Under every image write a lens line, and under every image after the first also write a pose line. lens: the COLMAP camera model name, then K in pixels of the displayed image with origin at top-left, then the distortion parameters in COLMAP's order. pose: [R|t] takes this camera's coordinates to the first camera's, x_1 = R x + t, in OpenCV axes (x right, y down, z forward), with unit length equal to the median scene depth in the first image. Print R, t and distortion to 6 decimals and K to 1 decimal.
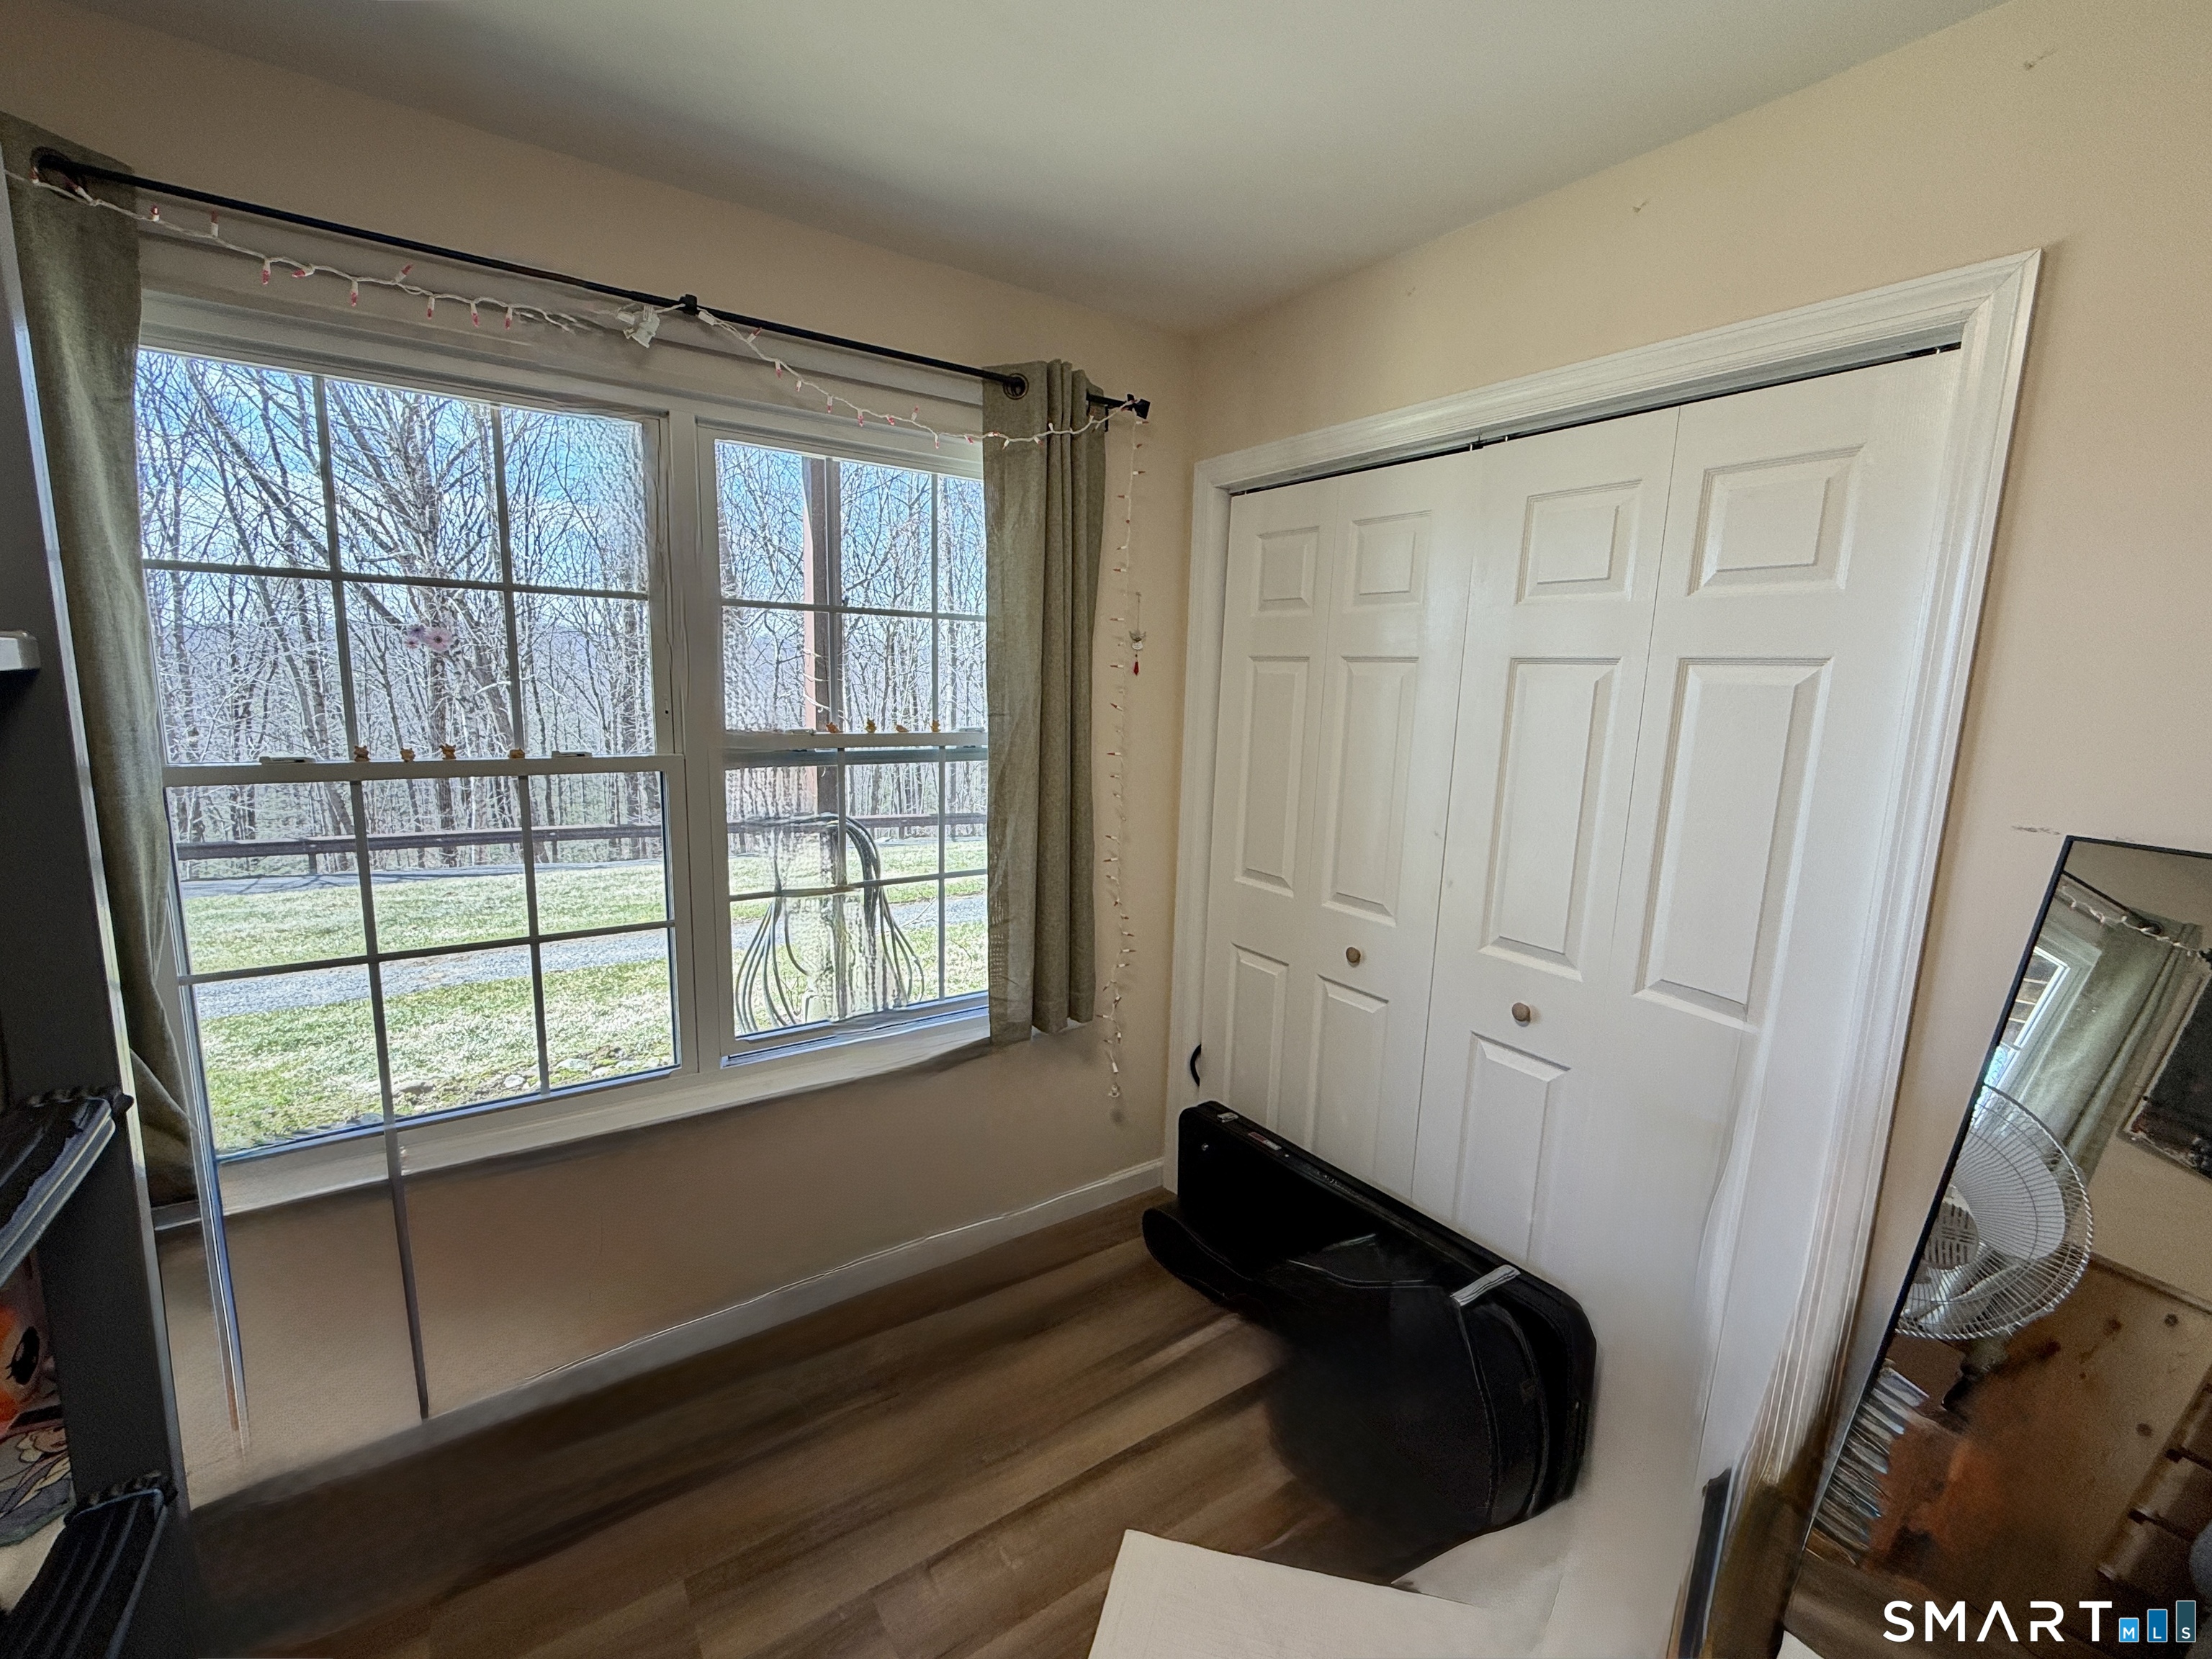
lens RADIAL K [[920.2, 0, 1106.0], [0, 920.2, 829.5], [0, 0, 1]] dist [-0.000560, 0.000247]
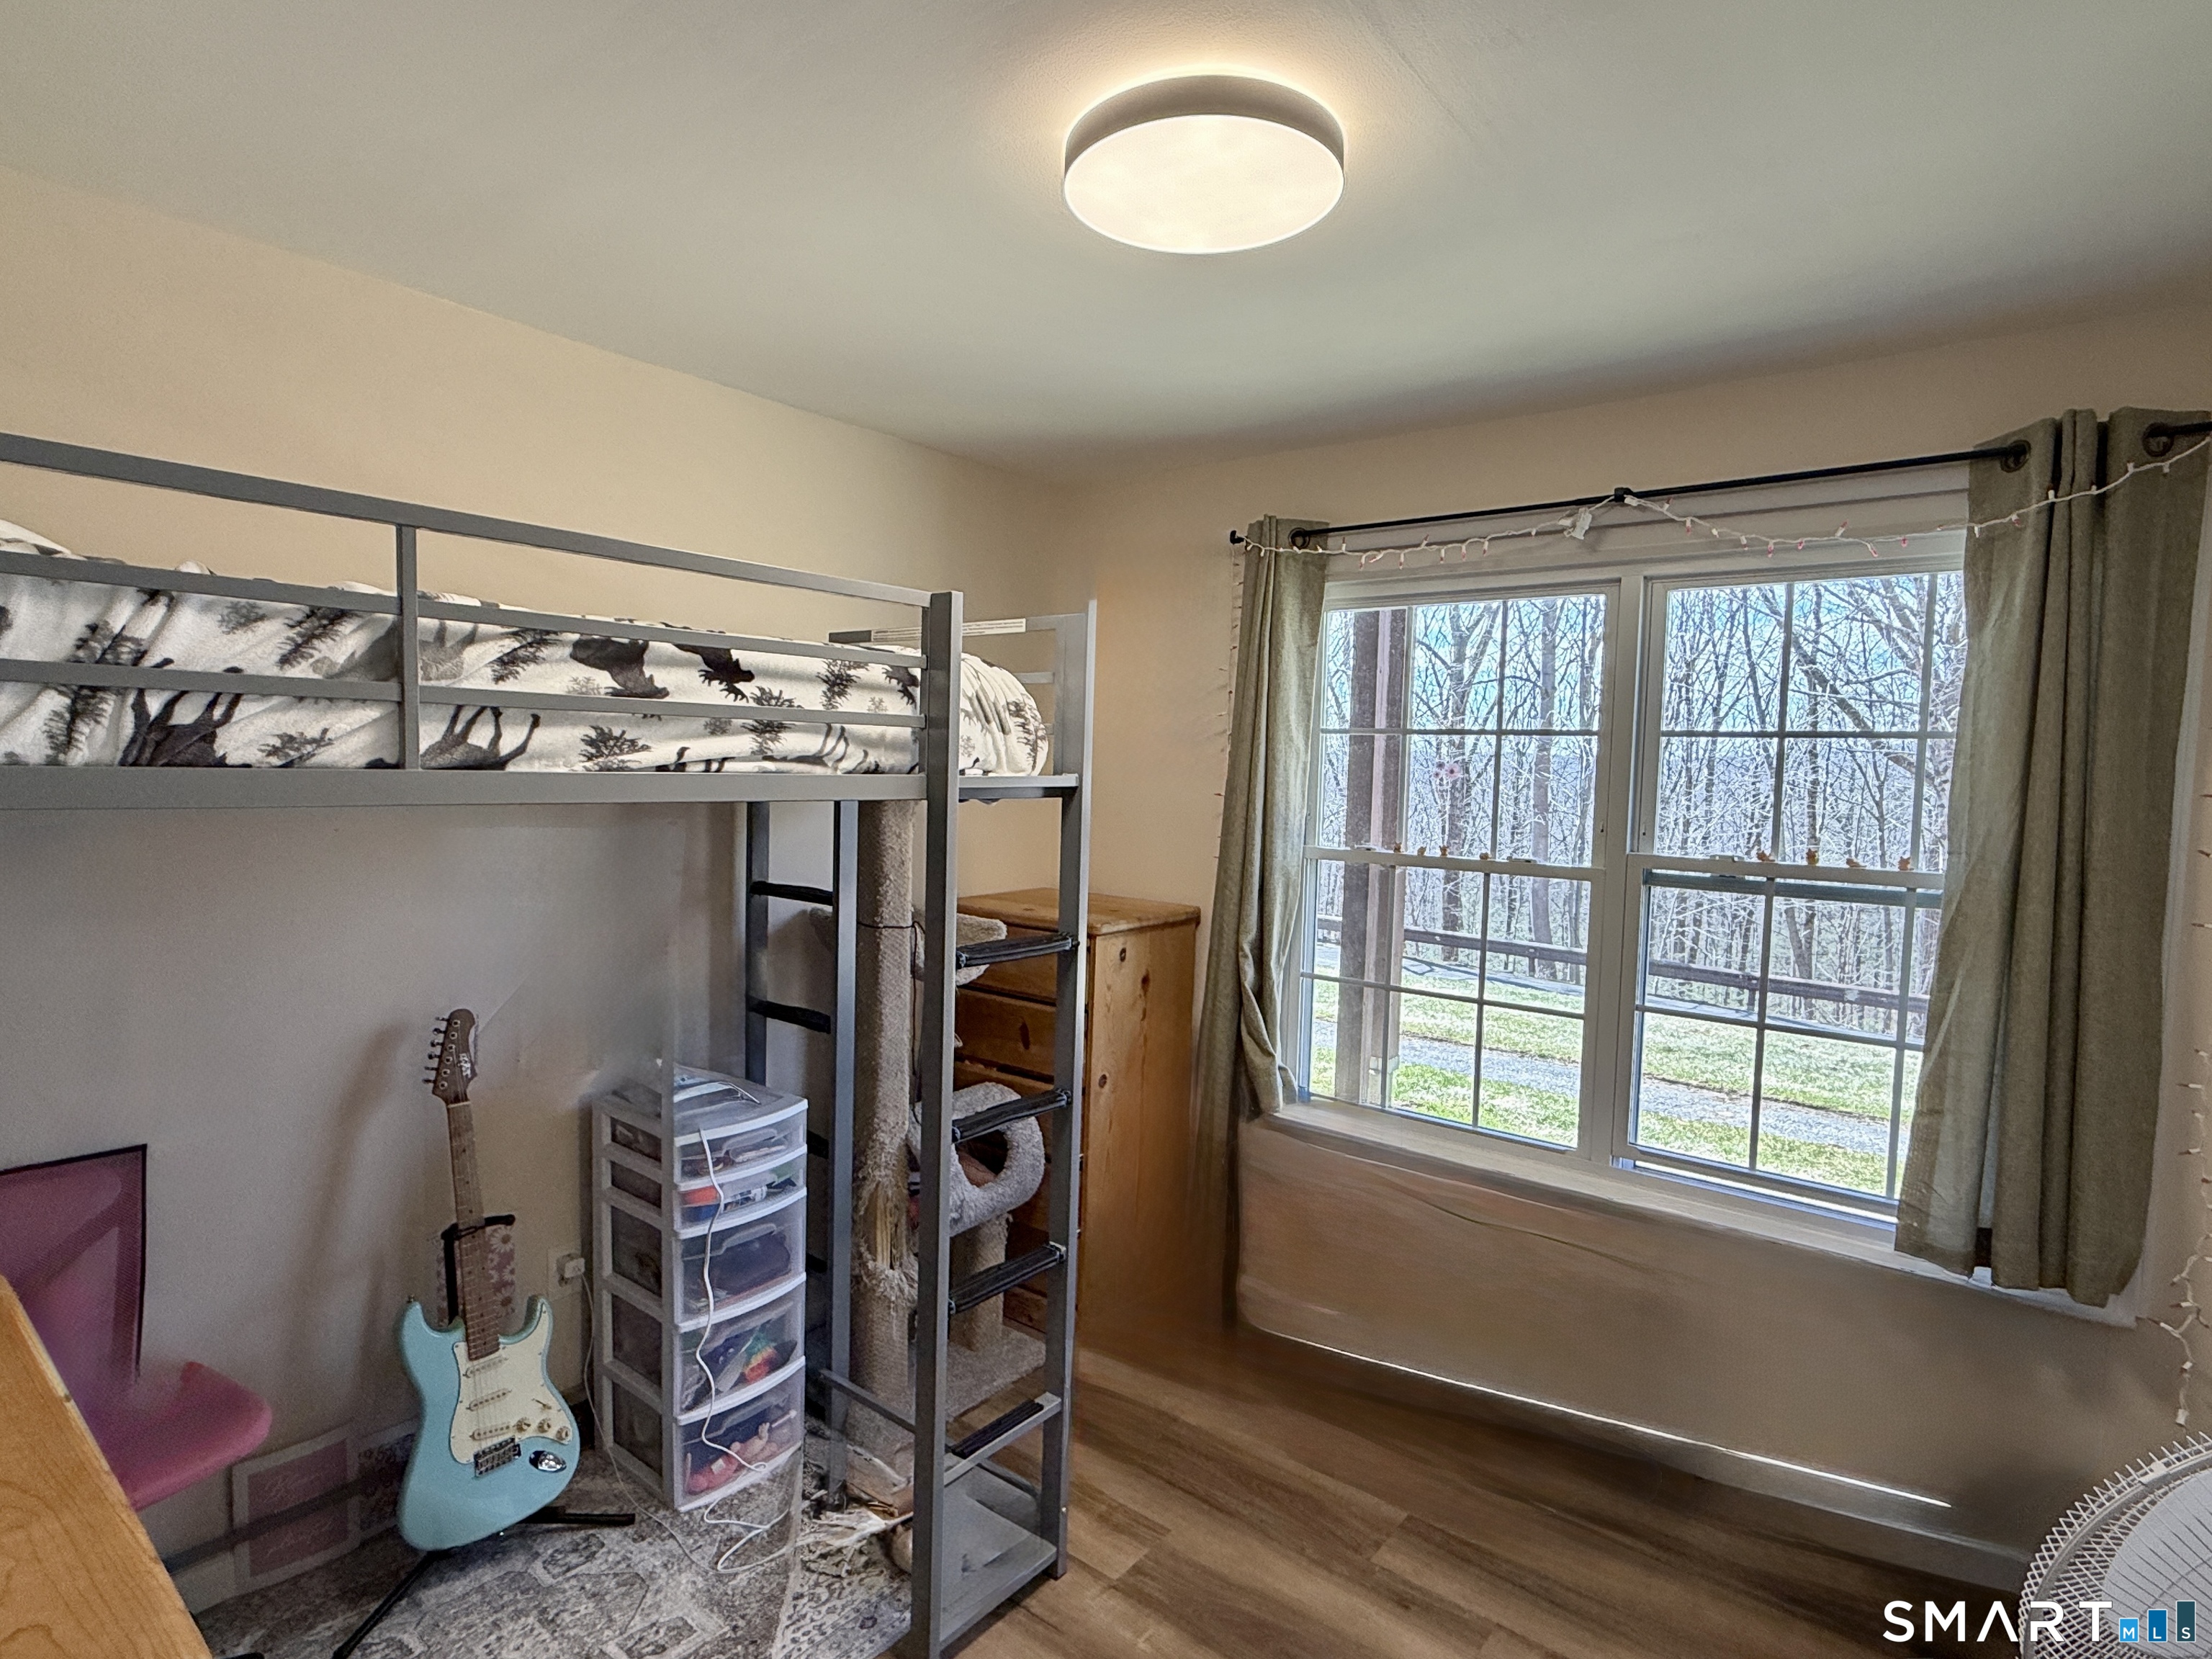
lens RADIAL K [[1152.0, 0, 1106.0], [0, 1152.0, 829.5], [0, 0, 1]] dist [-0.045701, 0.000064]
pose [[0.285772, 0.034661, -0.957670, 0.647367], [-0.175667, 0.984306, -0.016794, 0.002335], [0.942059, 0.173030, 0.287376, 0.013333]]
